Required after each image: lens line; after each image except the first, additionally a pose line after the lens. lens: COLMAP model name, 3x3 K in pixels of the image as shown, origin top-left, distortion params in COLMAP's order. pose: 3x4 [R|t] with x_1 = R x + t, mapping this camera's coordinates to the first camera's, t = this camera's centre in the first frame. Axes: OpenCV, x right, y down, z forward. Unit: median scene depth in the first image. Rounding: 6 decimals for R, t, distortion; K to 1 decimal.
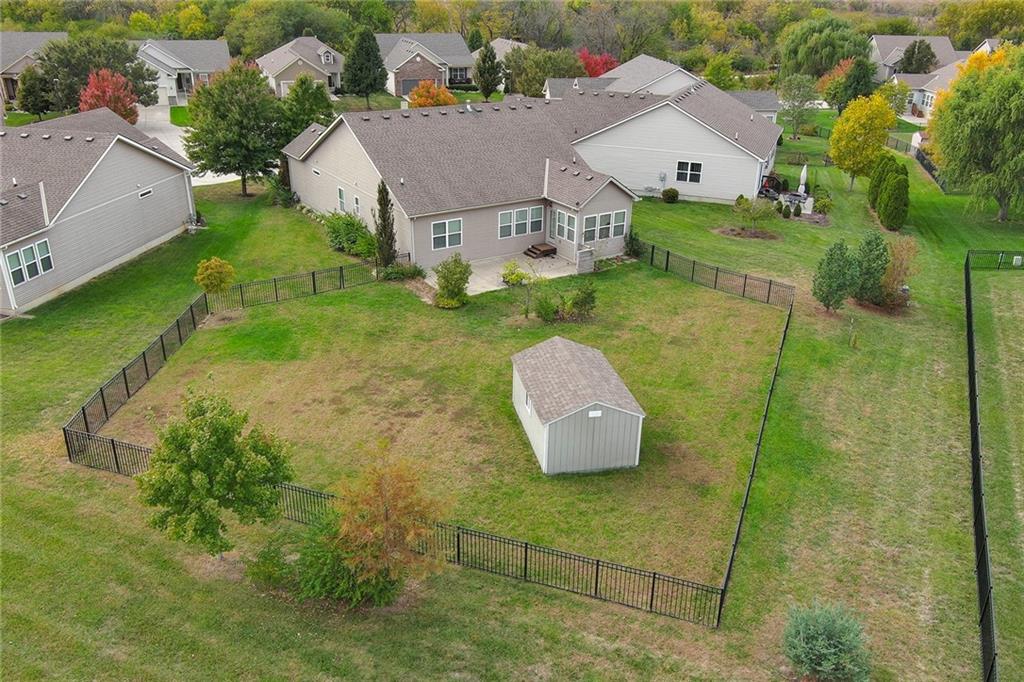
lens RADIAL K [[819.4, 0, 526.8], [0, 819.4, 373.1], [0, 0, 1]] dist [0.017955, -0.006618]
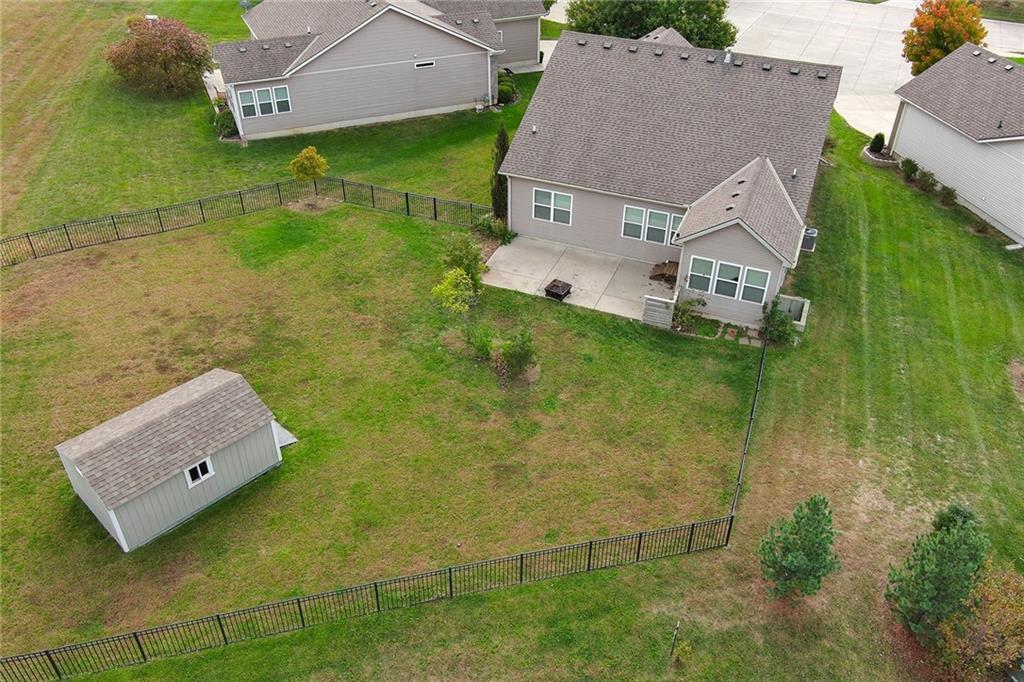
lens RADIAL K [[816.7, 0, 527.3], [0, 816.7, 333.0], [0, 0, 1]] dist [0.033931, -0.051624]
pose [[0.568341, 0.475305, -0.671620, 0.471690], [-0.367698, 0.876945, 0.309459, -0.284507], [0.736062, 0.071076, 0.673173, 0.406458]]
